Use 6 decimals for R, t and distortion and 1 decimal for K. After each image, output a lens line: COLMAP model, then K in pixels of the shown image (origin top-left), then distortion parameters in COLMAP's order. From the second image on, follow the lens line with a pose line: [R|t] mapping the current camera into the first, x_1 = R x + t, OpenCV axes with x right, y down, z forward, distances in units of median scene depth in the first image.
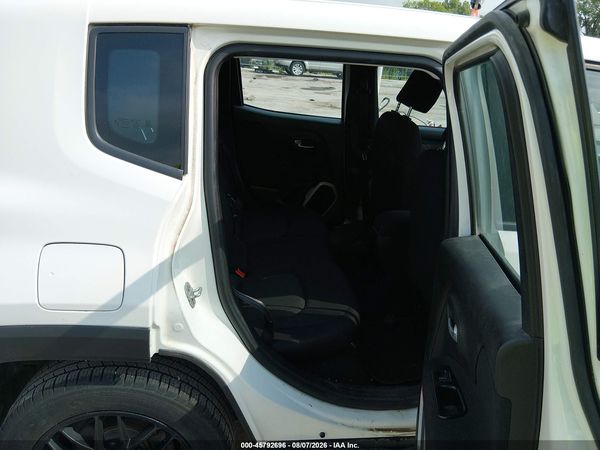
lens RADIAL K [[472.9, 0, 311.3], [0, 472.9, 222.5], [0, 0, 1]] dist [-0.010189, -0.009746]
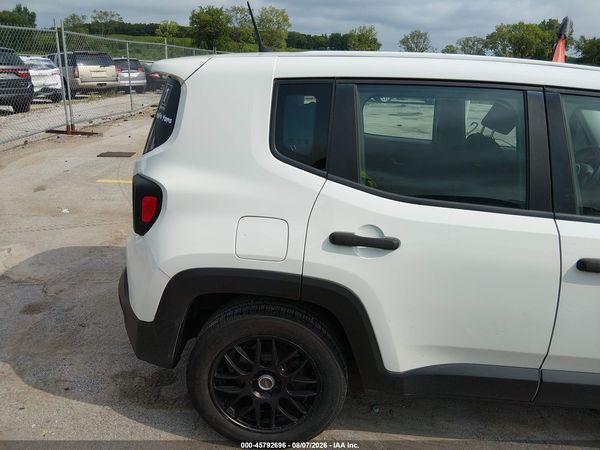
lens RADIAL K [[466.6, 0, 300.0], [0, 466.6, 225.0], [0, 0, 1]] dist [0.038834, -0.077326]
pose [[0.980518, 0.034528, -0.193369, -0.009546], [-0.043127, 0.998251, -0.040439, 0.017618], [0.191634, 0.047991, 0.980292, -0.067247]]
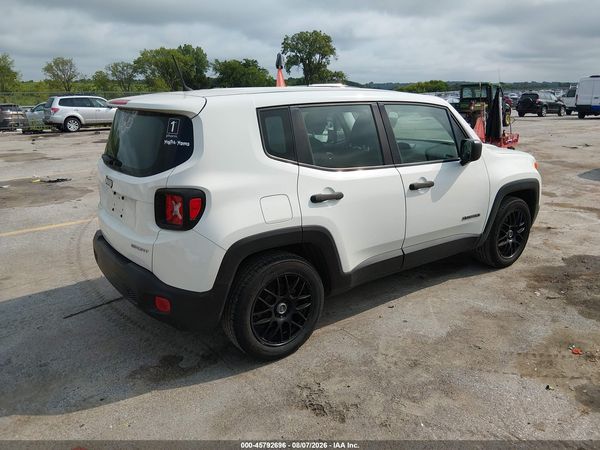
lens RADIAL K [[463.7, 0, 300.0], [0, 463.7, 225.0], [0, 0, 1]] dist [0.138851, -0.256843]
pose [[0.874028, -0.213177, 0.436613, -0.200334], [0.245834, 0.969127, -0.018941, 0.037526], [-0.419096, 0.123889, 0.899450, -0.165764]]
